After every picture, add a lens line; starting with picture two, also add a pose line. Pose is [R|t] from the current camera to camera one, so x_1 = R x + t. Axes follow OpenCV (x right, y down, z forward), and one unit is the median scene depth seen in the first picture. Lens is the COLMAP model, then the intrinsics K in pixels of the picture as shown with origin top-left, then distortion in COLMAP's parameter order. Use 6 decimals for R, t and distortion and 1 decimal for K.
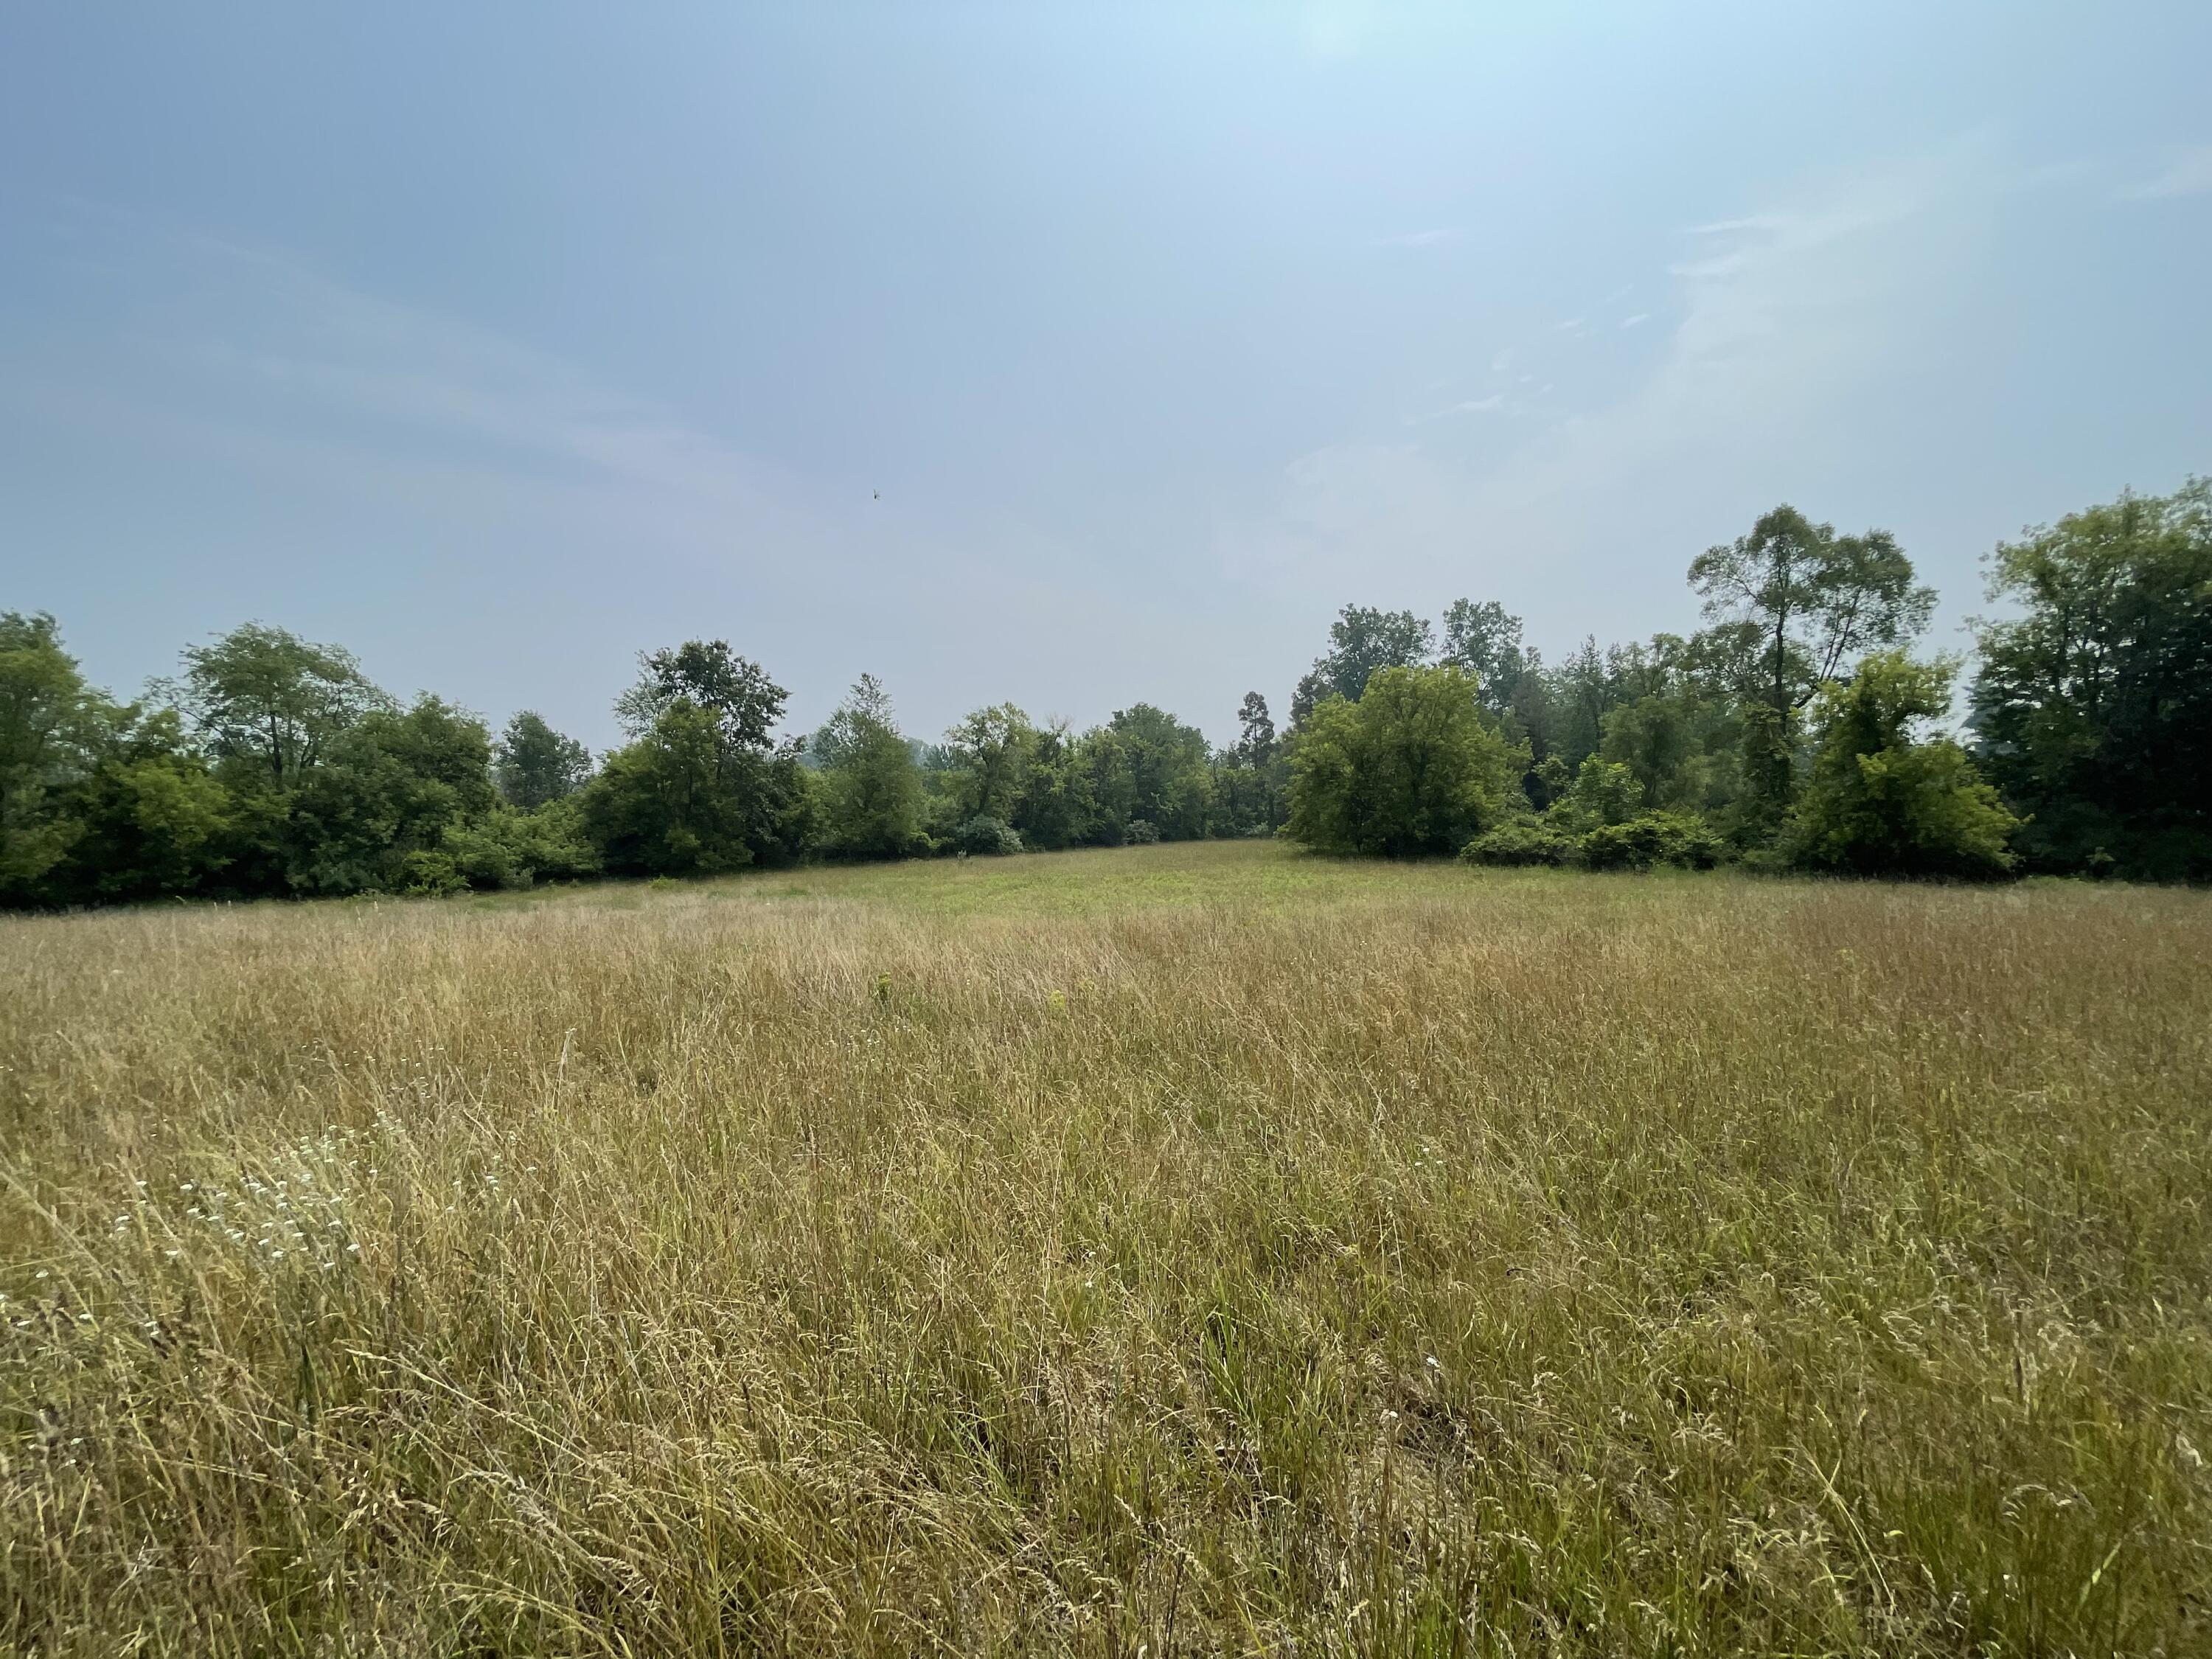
lens RADIAL K [[896.3, 0, 1109.1], [0, 896.3, 846.8], [0, 0, 1]] dist [0.006778, -0.001256]
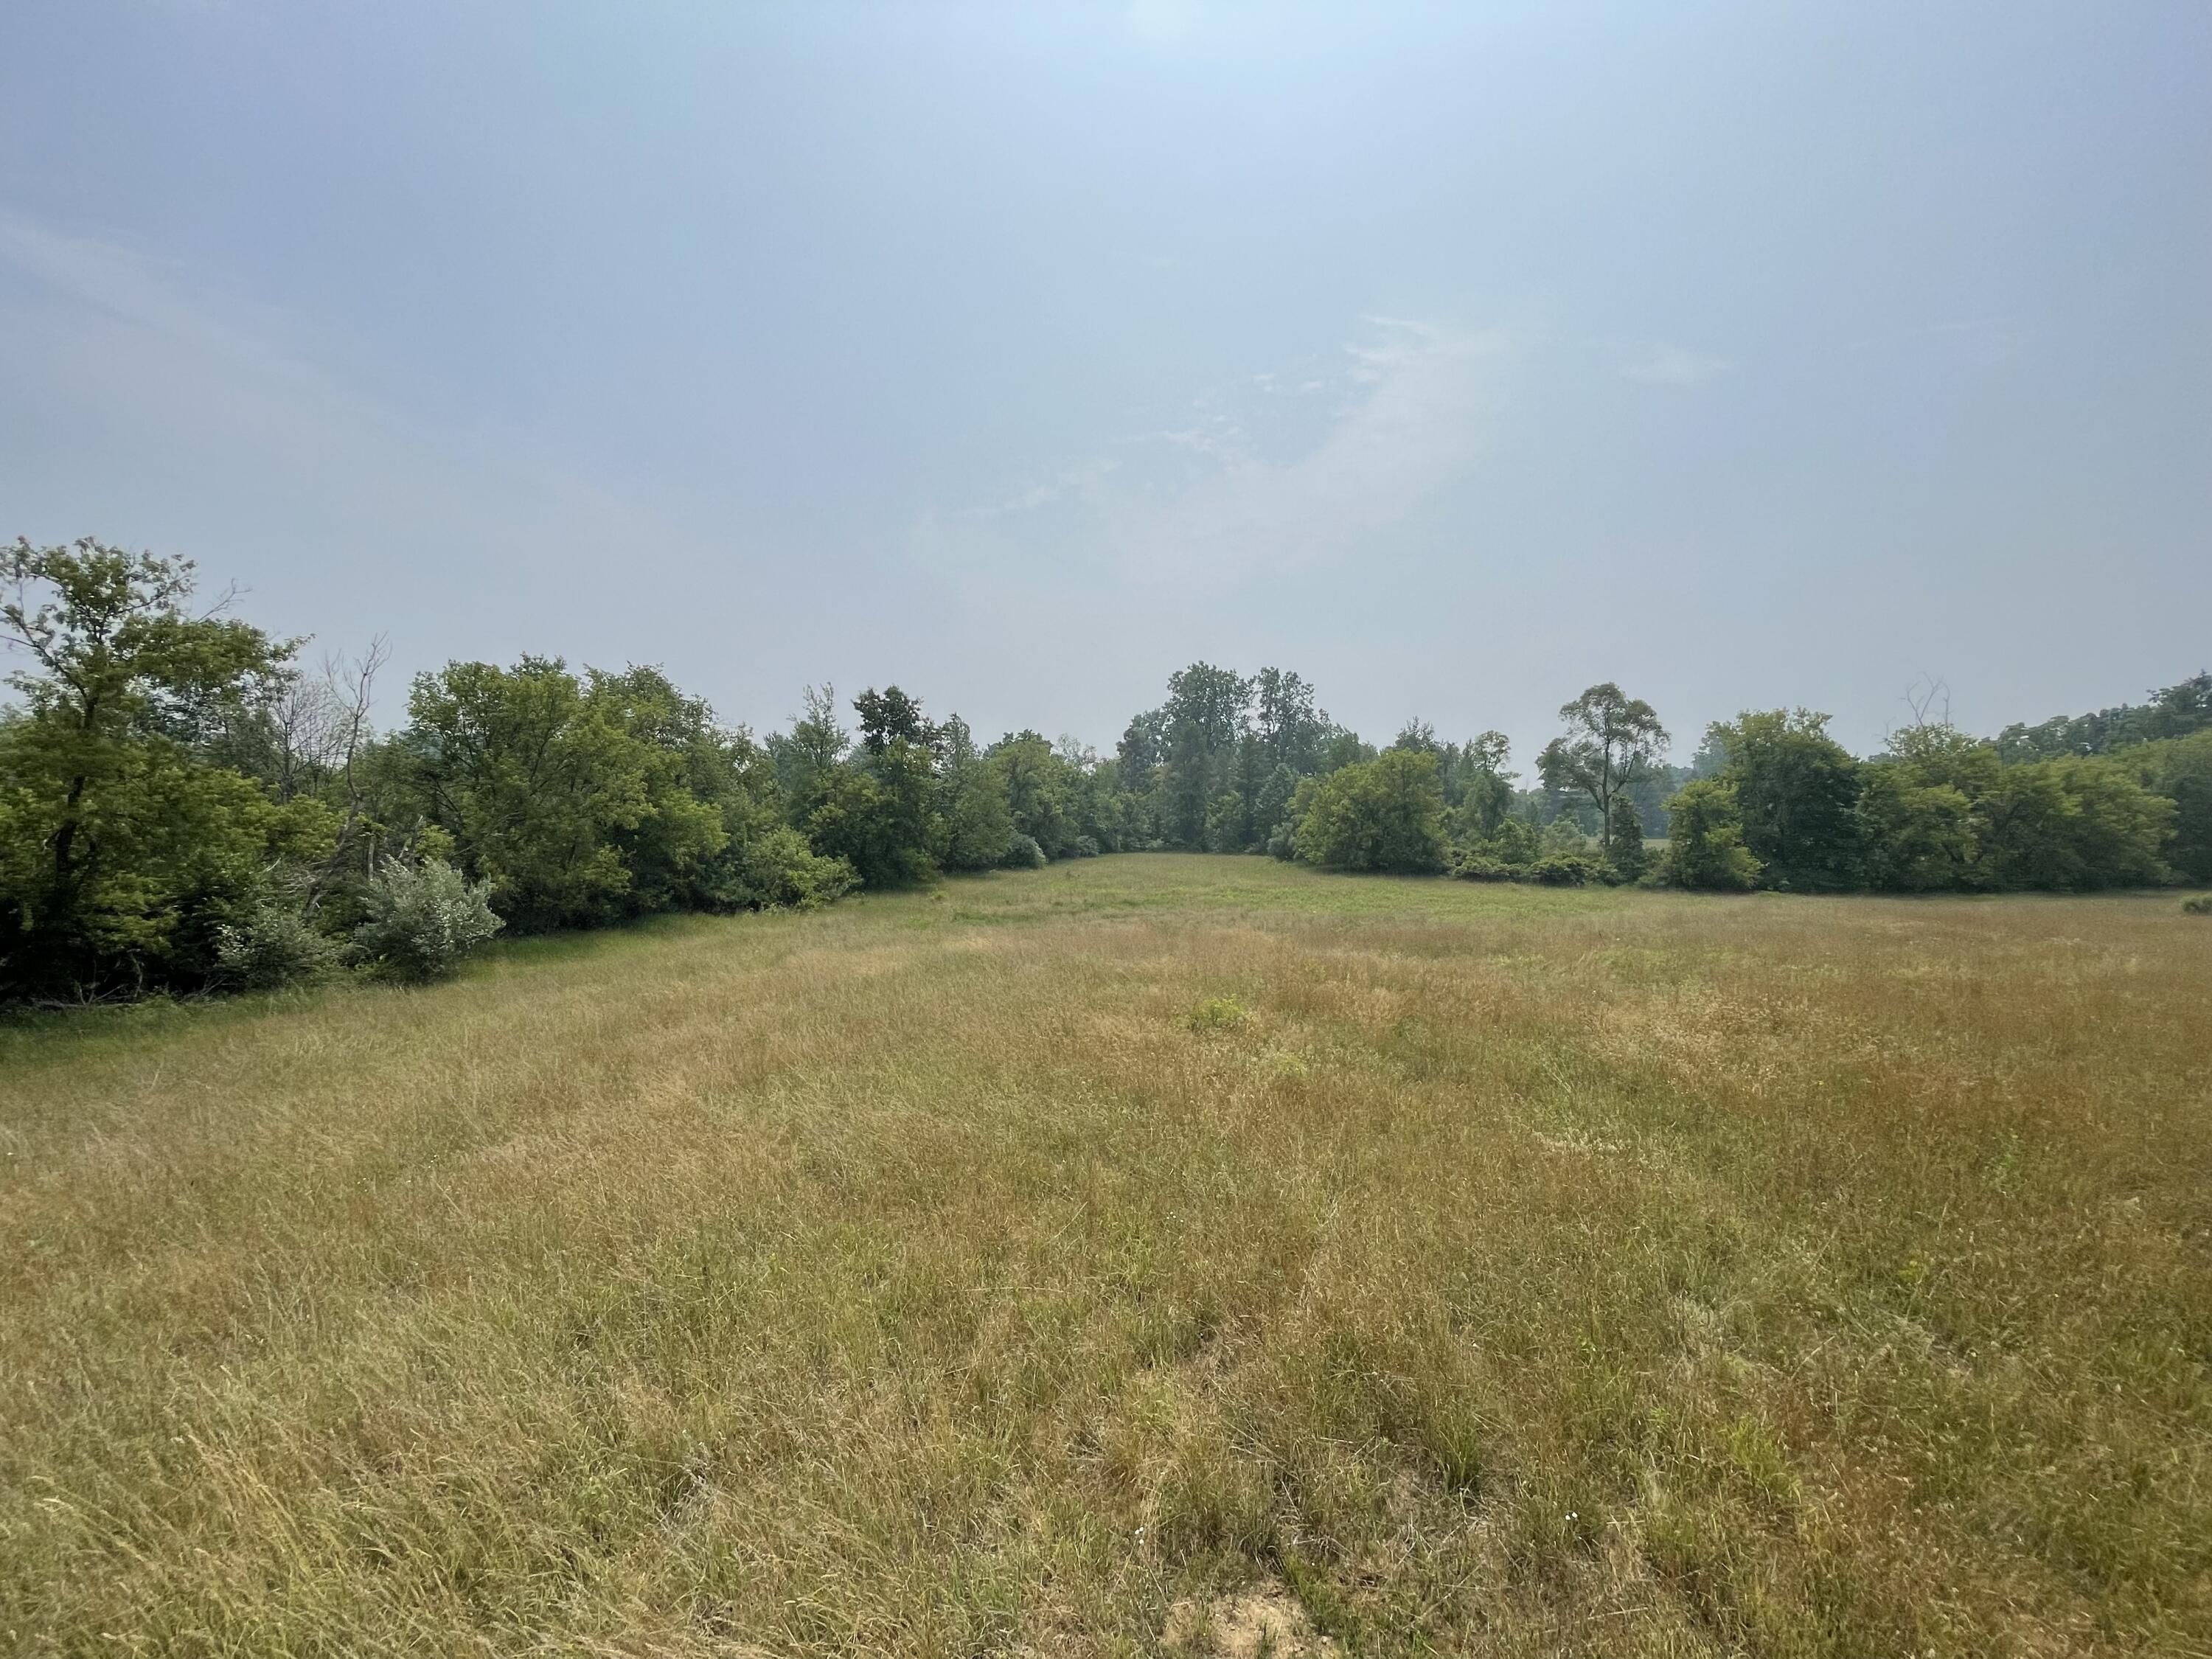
lens RADIAL K [[896.3, 0, 1114.4], [0, 896.3, 820.5], [0, 0, 1]] dist [0.006778, -0.001256]
pose [[0.921469, 0.025911, 0.387587, -0.811676], [-0.014896, 0.999396, -0.031397, -0.029071], [-0.388166, 0.023158, 0.921298, -0.250416]]
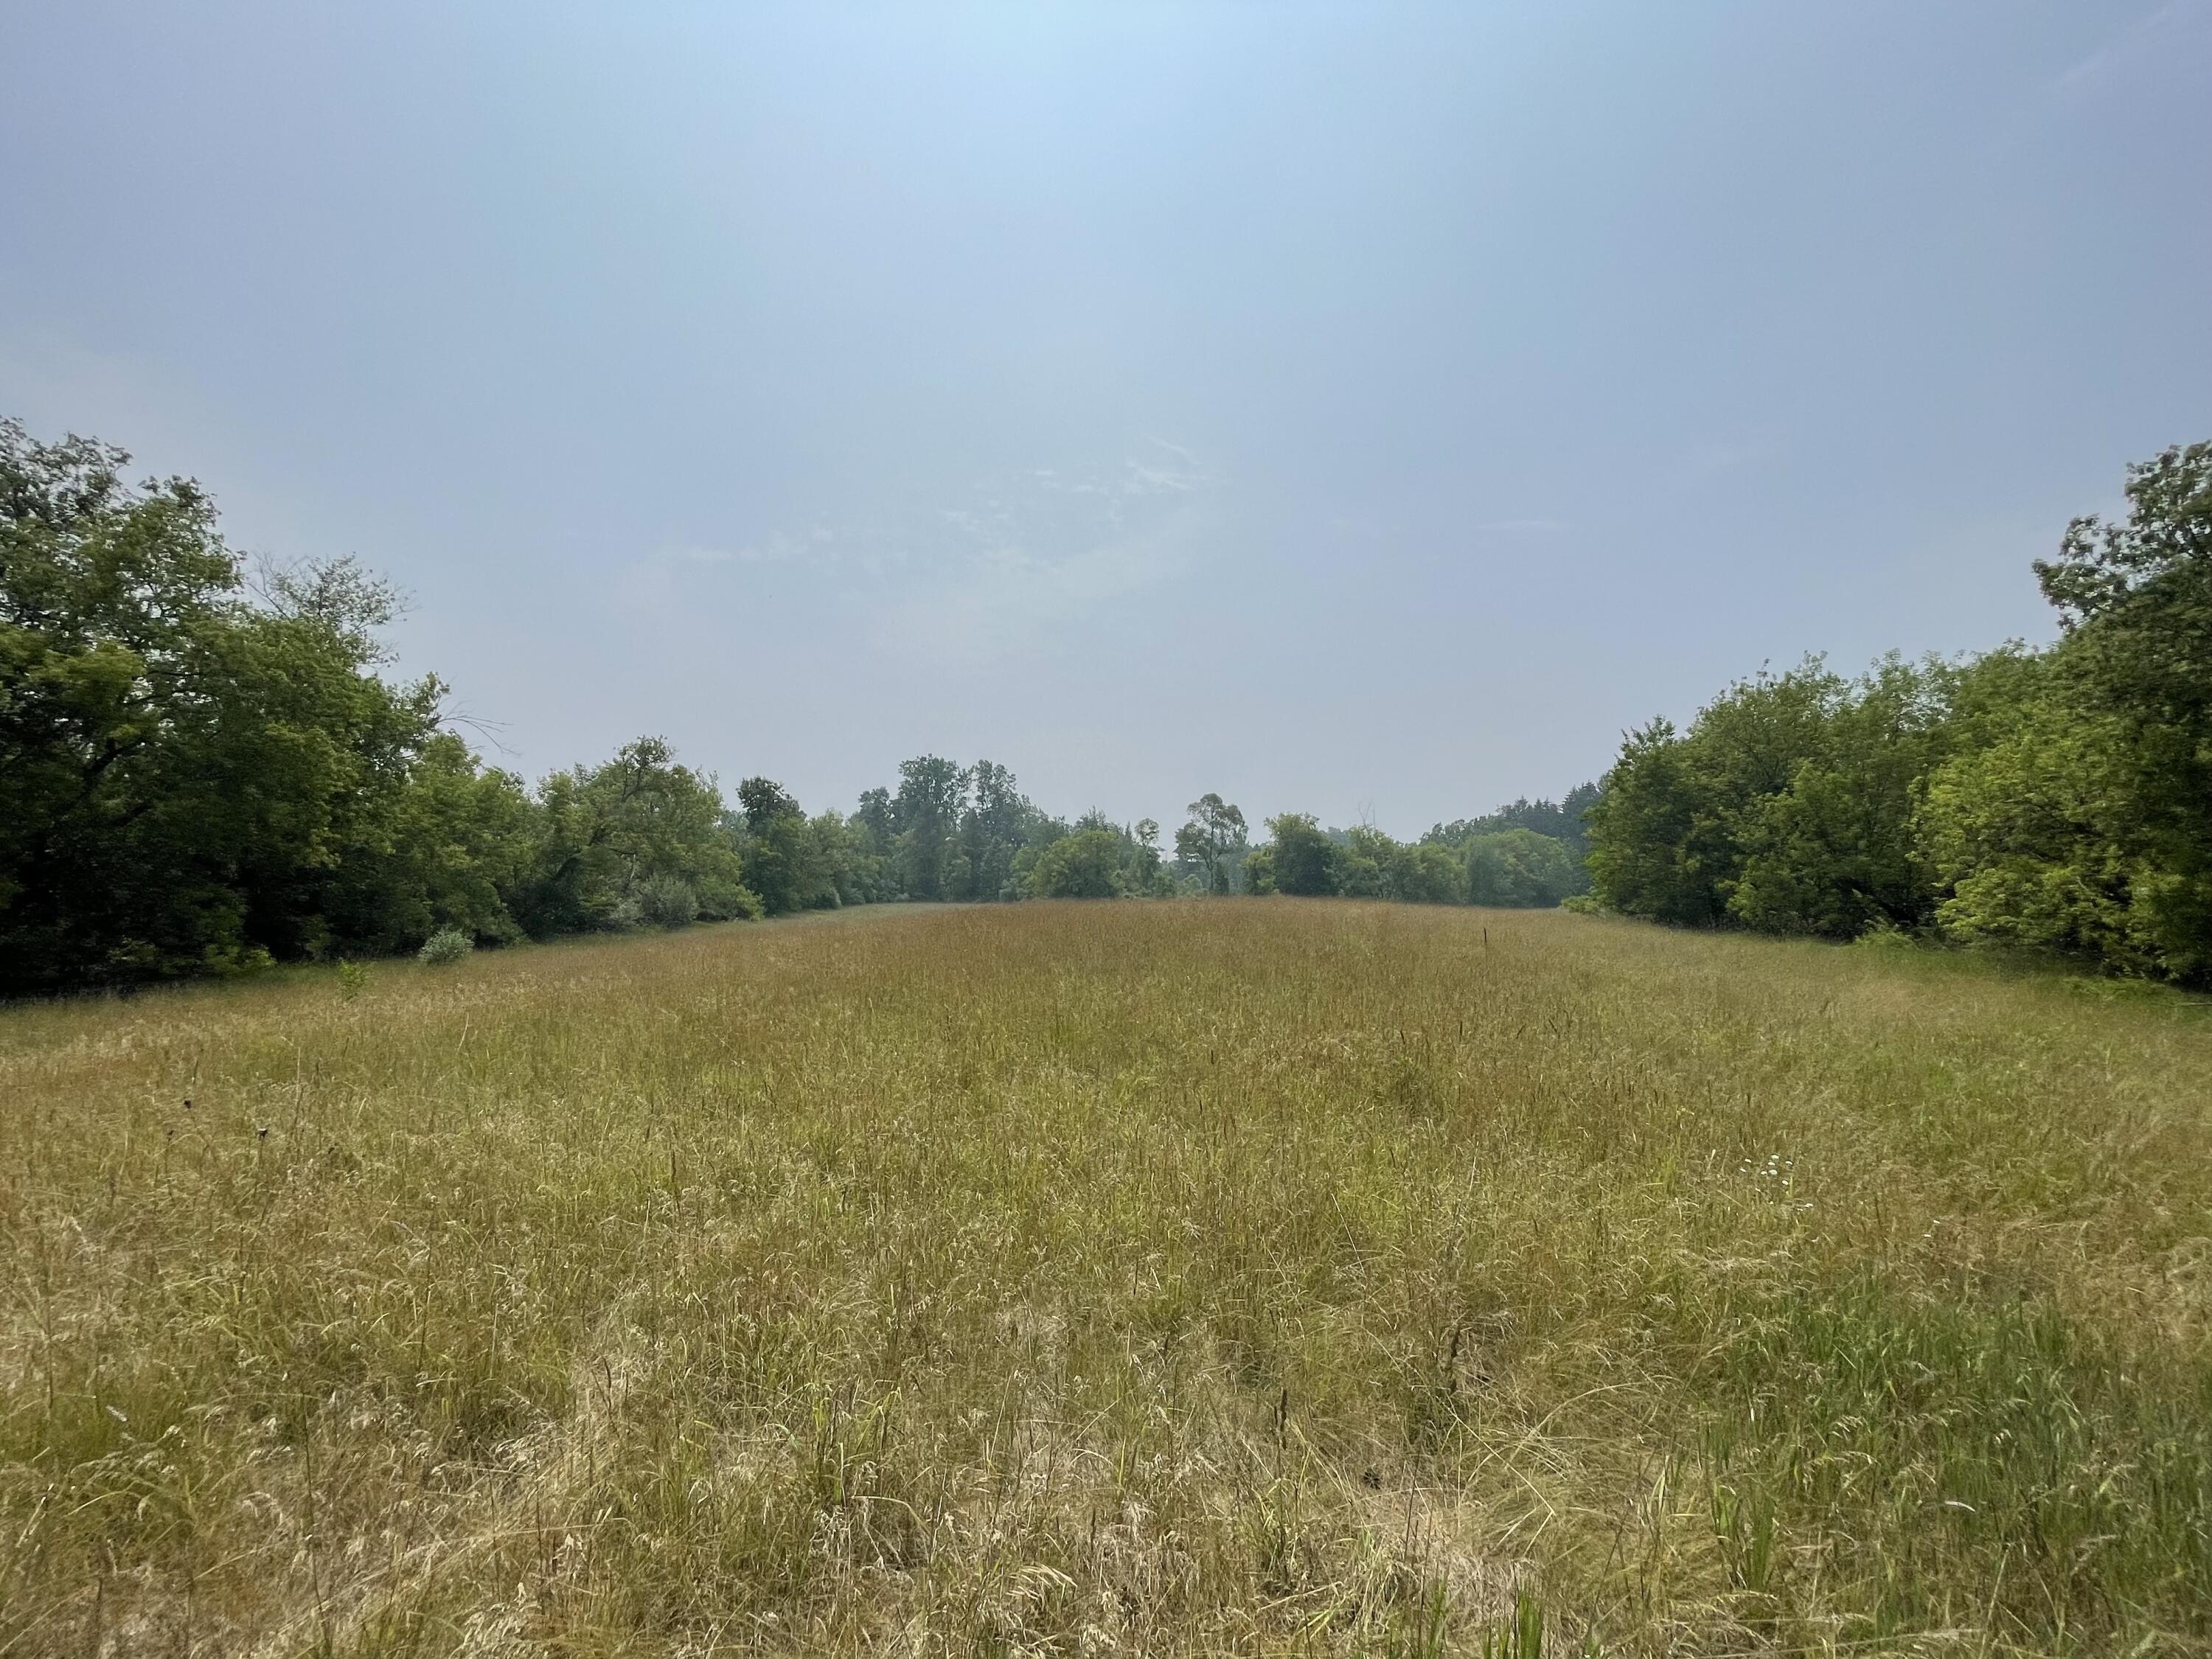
lens RADIAL K [[896.3, 0, 1110.8], [0, 896.3, 828.7], [0, 0, 1]] dist [0.006778, -0.001256]
pose [[0.720537, 0.077322, 0.689092, -1.472215], [-0.005782, 0.994399, -0.105534, 0.055551], [-0.693393, 0.072057, 0.716948, -0.849343]]
